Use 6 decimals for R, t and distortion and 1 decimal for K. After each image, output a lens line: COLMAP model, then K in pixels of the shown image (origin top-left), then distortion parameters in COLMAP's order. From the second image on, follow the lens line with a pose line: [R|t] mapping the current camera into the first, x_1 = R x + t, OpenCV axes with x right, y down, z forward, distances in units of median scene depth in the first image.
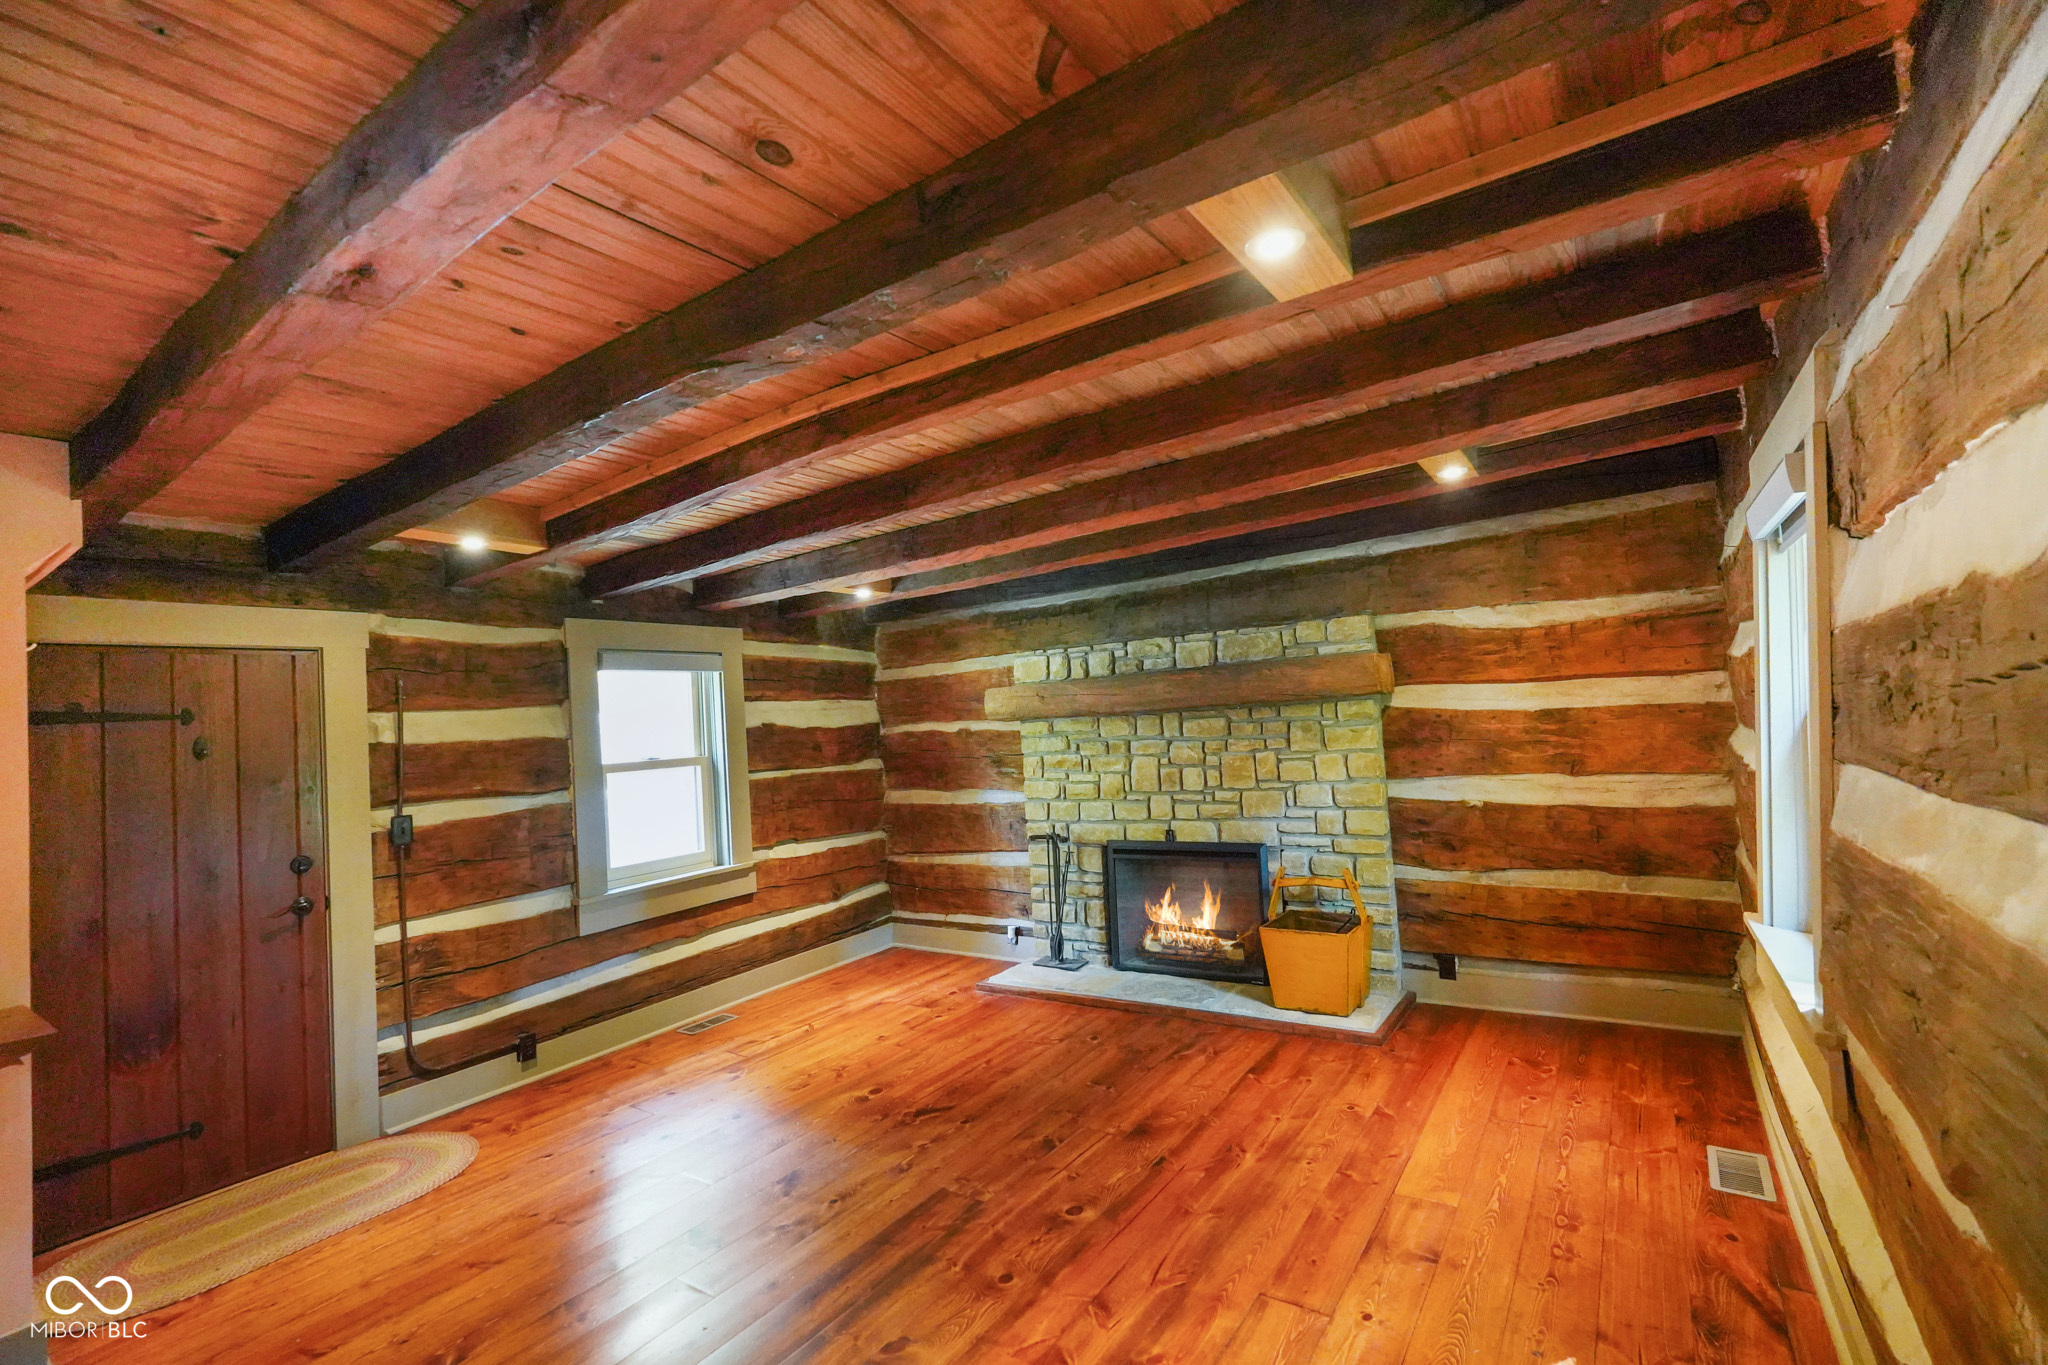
lens RADIAL K [[900.7, 0, 1024.0], [0, 900.7, 682.5], [0, 0, 1]] dist [0.001106, 0.000561]
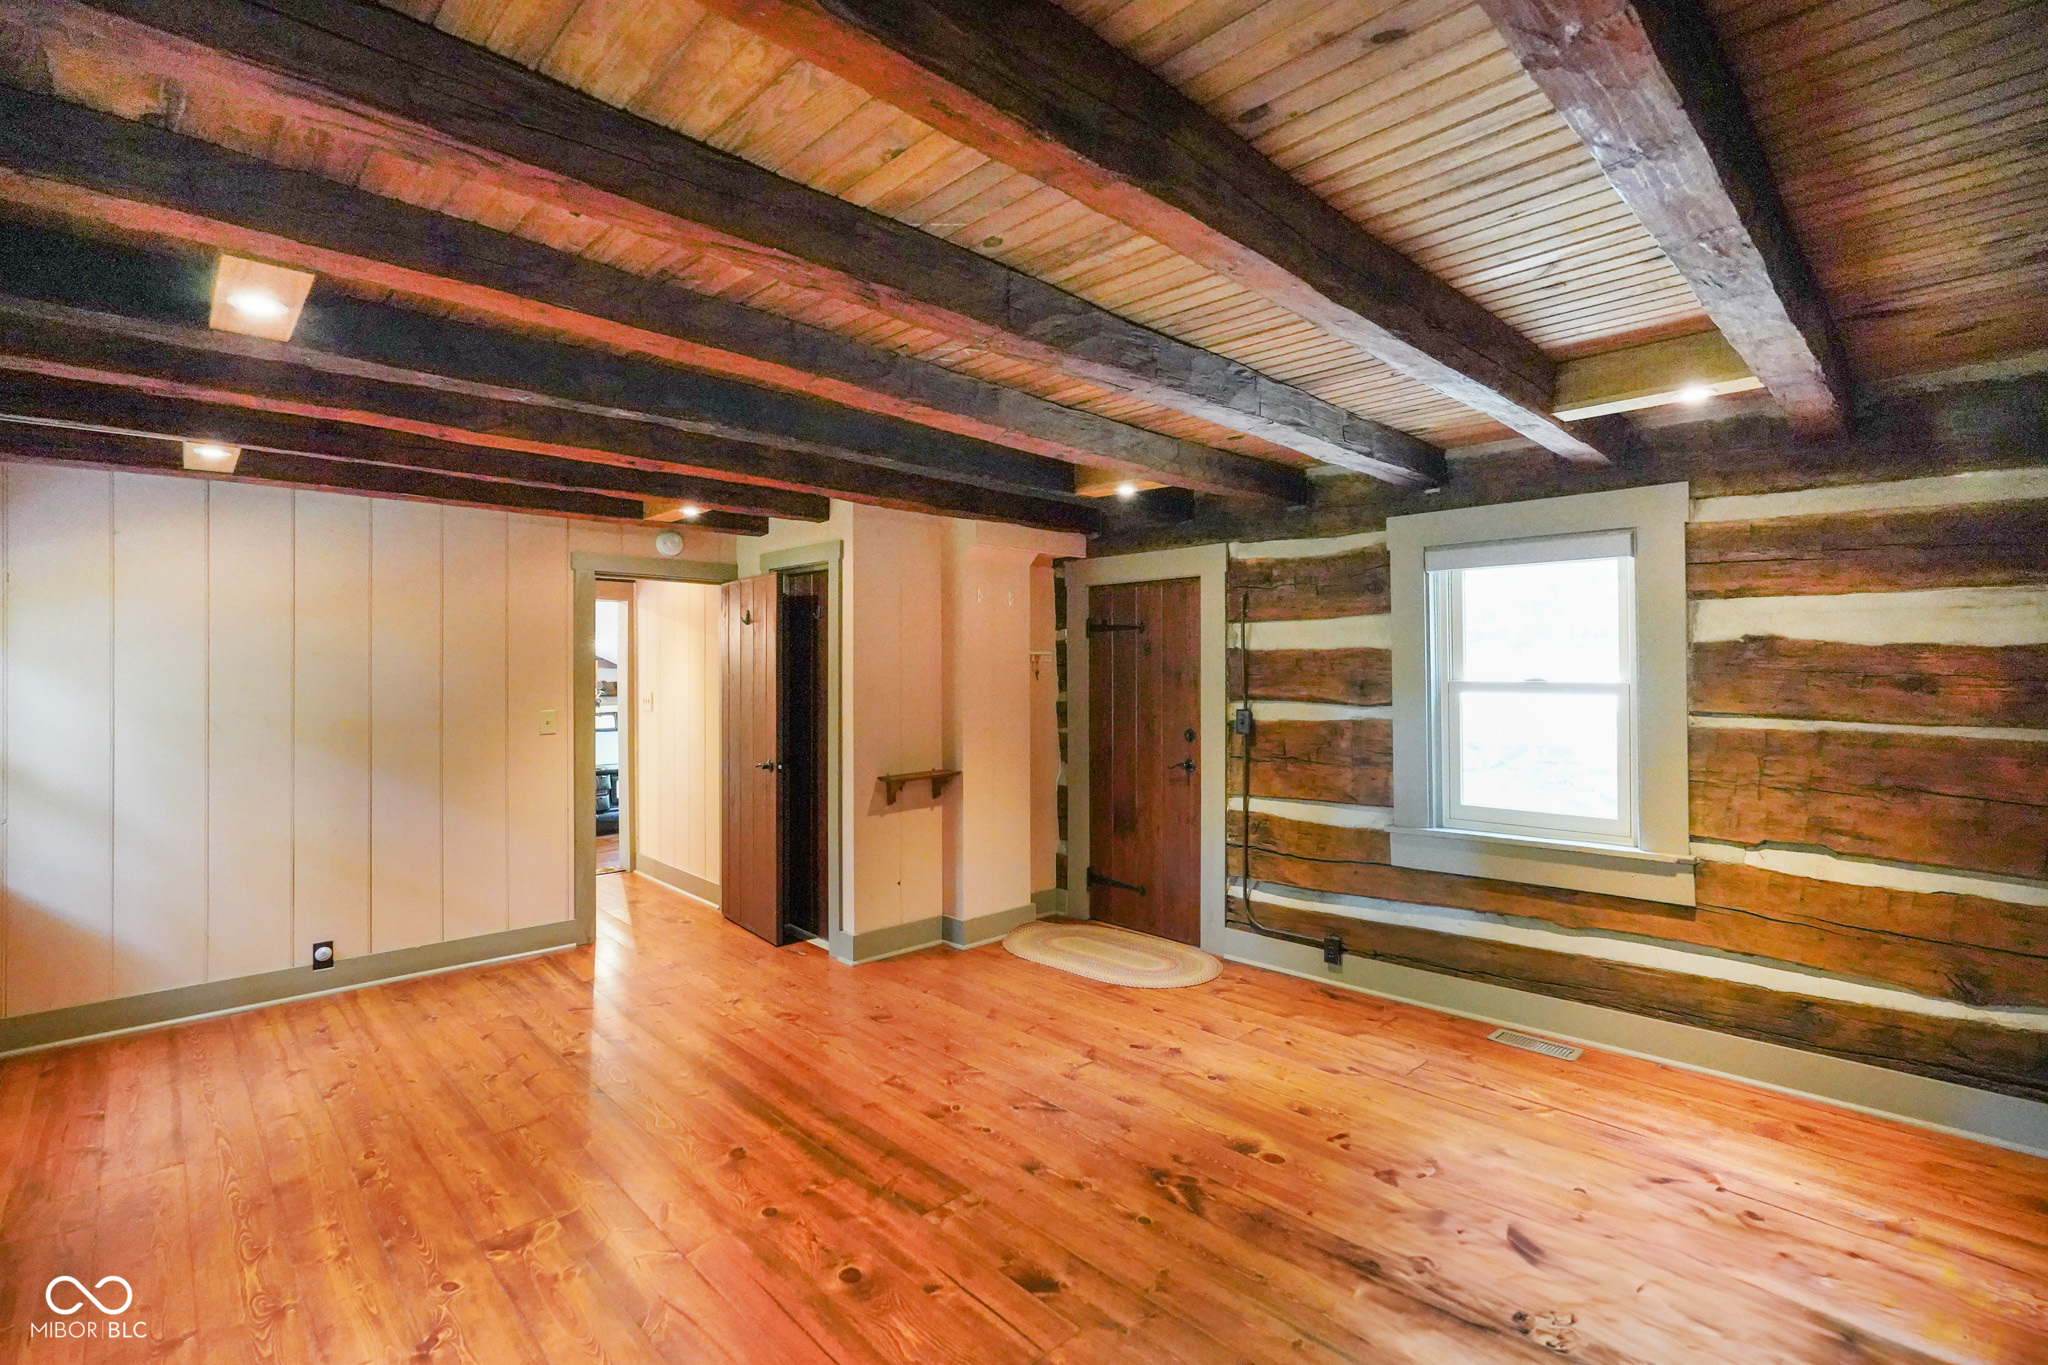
lens RADIAL K [[934.8, 0, 1025.9], [0, 934.8, 665.1], [0, 0, 1]] dist [-0.000990, 0.000611]
pose [[-0.198079, 0.063664, -0.978116, 0.554513], [0.062153, 0.996696, 0.052287, 0.005455], [0.978214, -0.050436, -0.201381, 0.924656]]
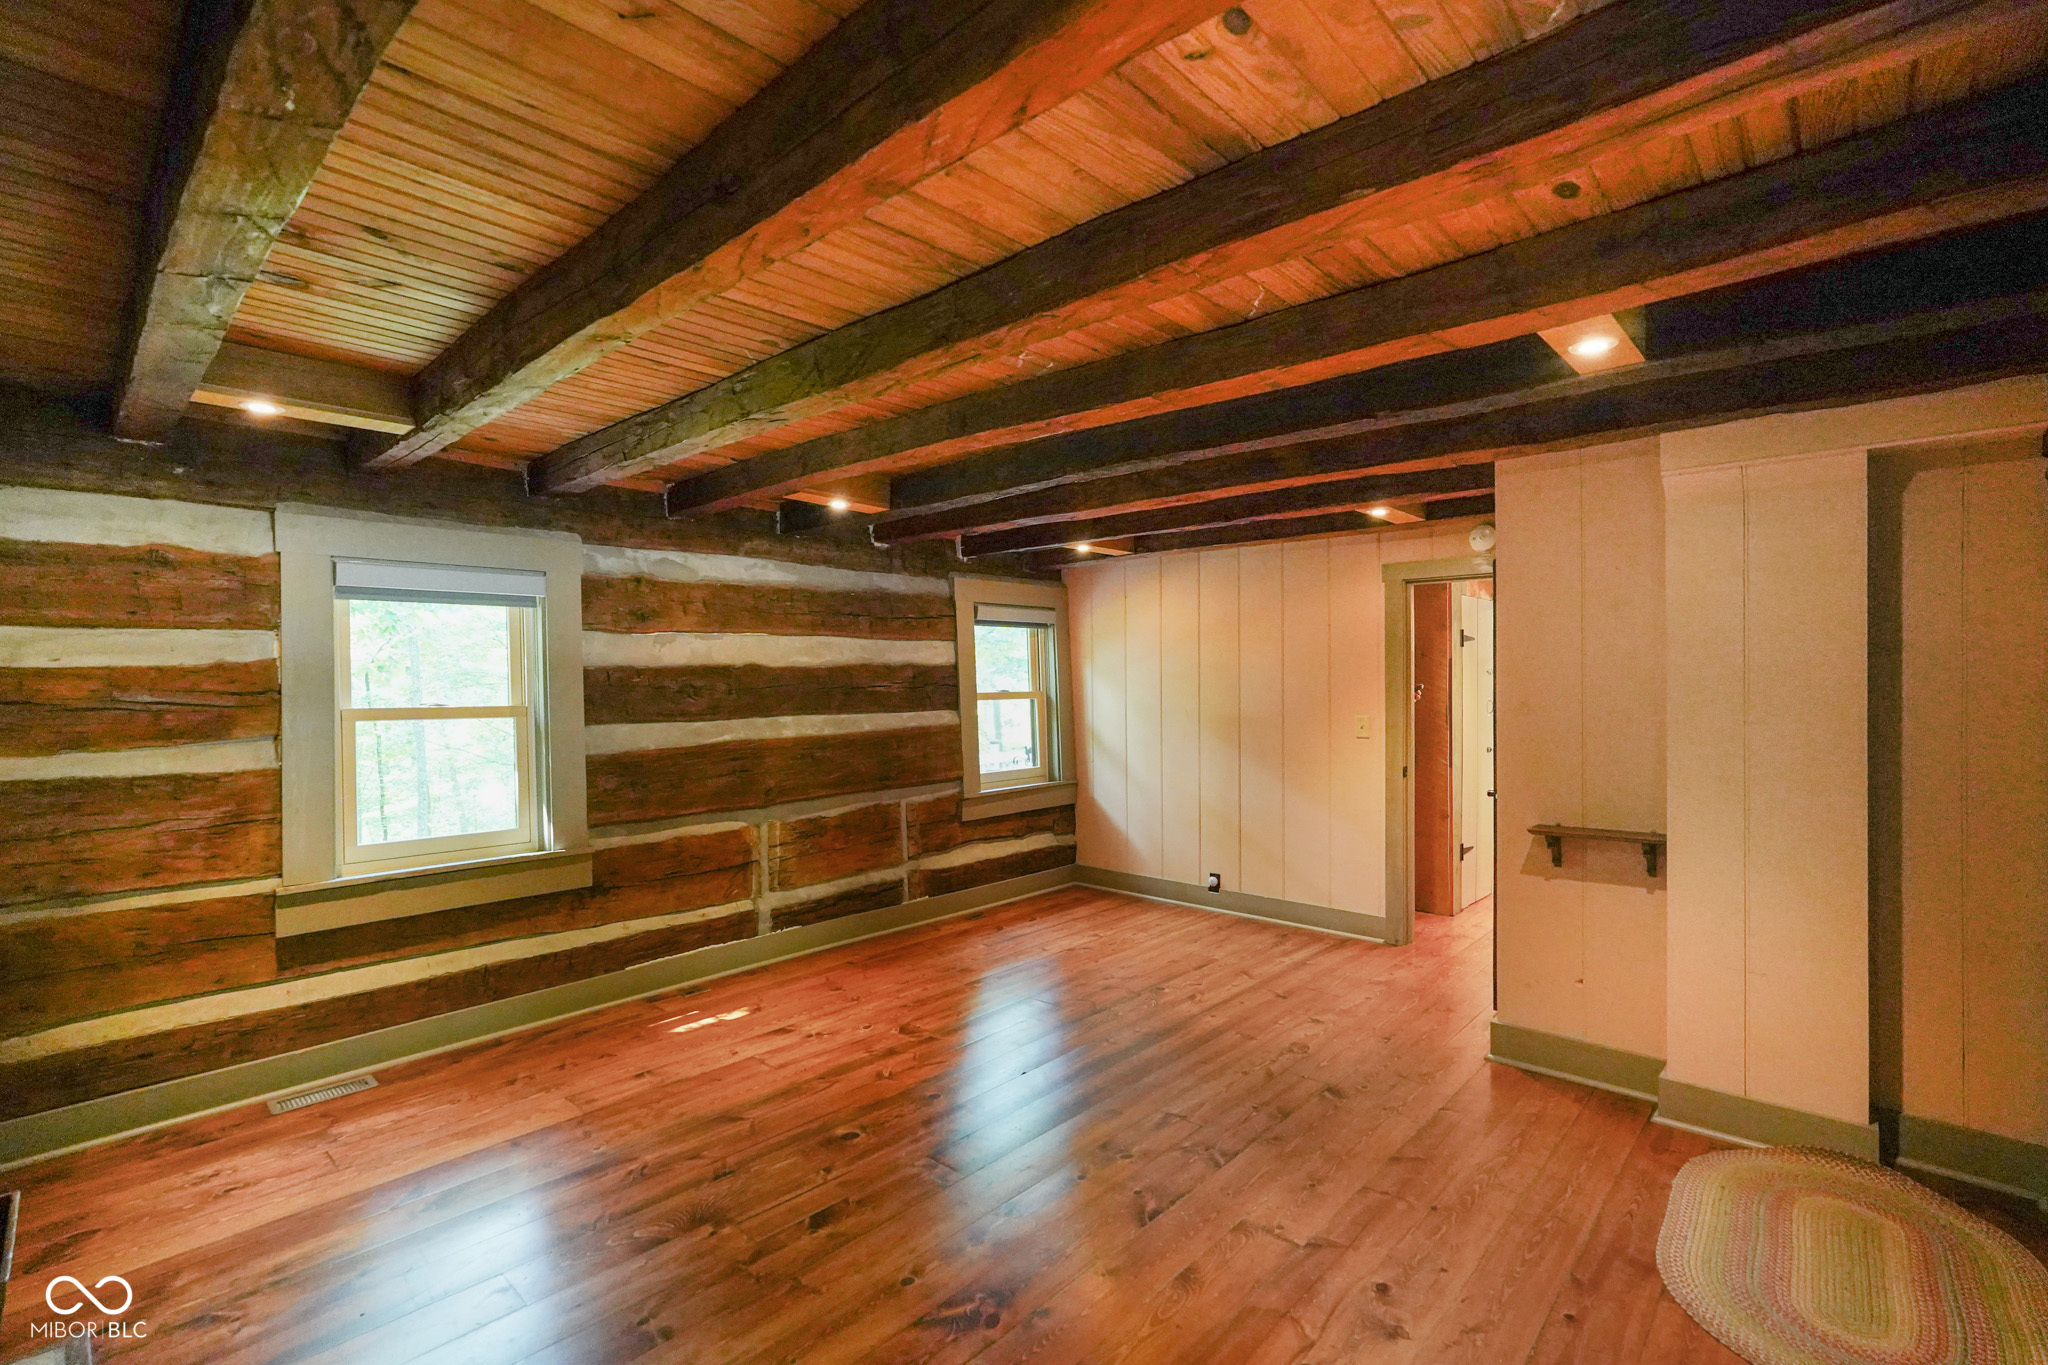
lens RADIAL K [[936.7, 0, 1025.0], [0, 936.7, 678.6], [0, 0, 1]] dist [-0.014084, 0.008772]
pose [[-0.987644, 0.073047, 0.138648, -0.234548], [0.065537, 0.996164, -0.057983, 0.083604], [-0.142352, -0.048180, -0.988643, 1.435532]]
